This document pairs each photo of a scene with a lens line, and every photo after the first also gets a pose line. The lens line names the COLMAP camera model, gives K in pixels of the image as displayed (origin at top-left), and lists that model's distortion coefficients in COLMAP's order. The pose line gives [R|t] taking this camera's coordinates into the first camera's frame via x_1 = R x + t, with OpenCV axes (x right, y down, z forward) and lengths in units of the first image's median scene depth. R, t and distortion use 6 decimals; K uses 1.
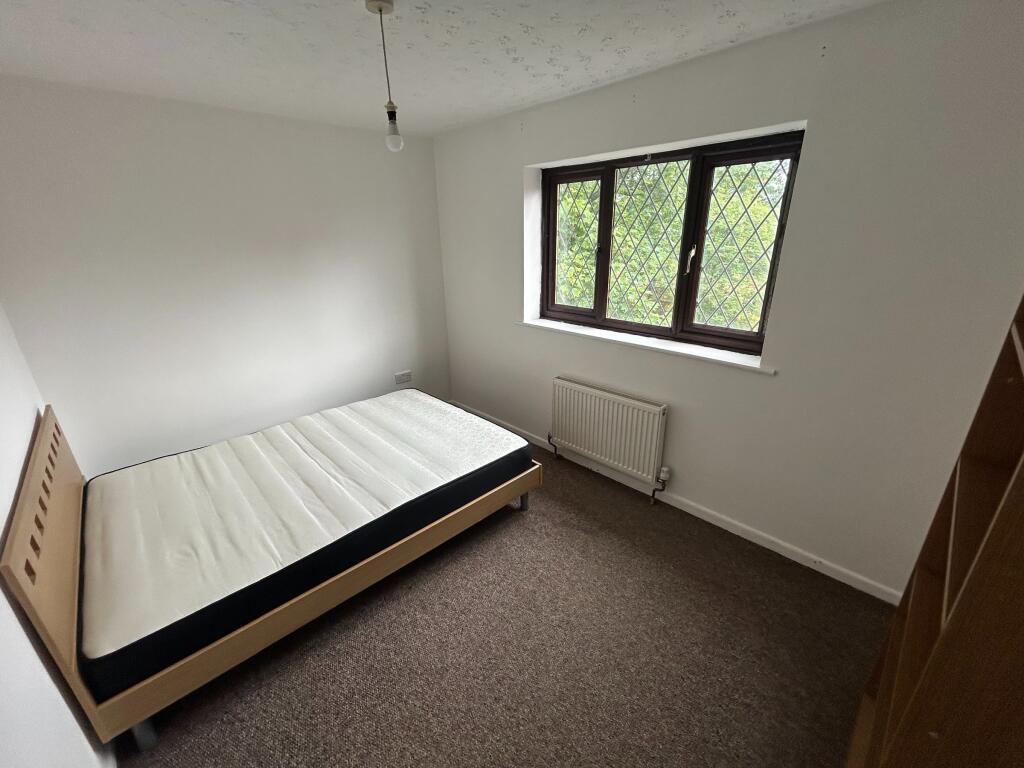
lens RADIAL K [[413.2, 0, 512.0], [0, 413.2, 384.0], [0, 0, 1]] dist [0.001477, -0.000206]
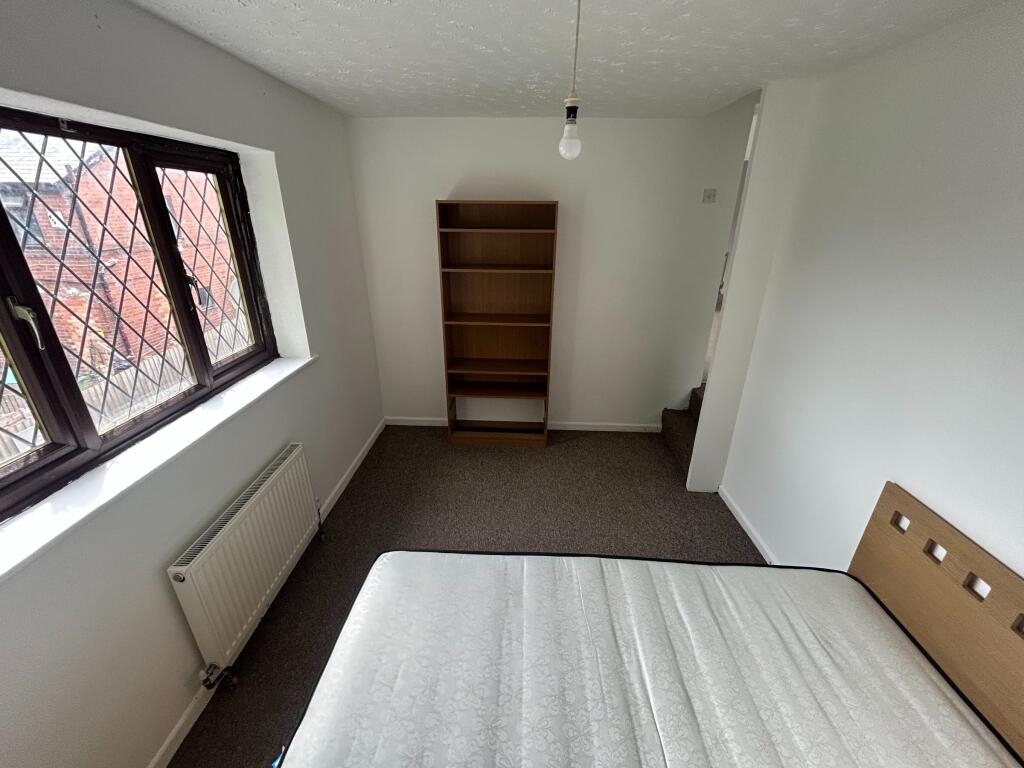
lens RADIAL K [[430.7, 0, 521.9], [0, 430.7, 381.6], [0, 0, 1]] dist [-0.000010, 0.017323]
pose [[-0.703921, -0.259777, 0.661068, -0.606664], [0.252791, 0.778148, 0.574963, -0.514692], [-0.663771, 0.571840, -0.482086, 1.175591]]
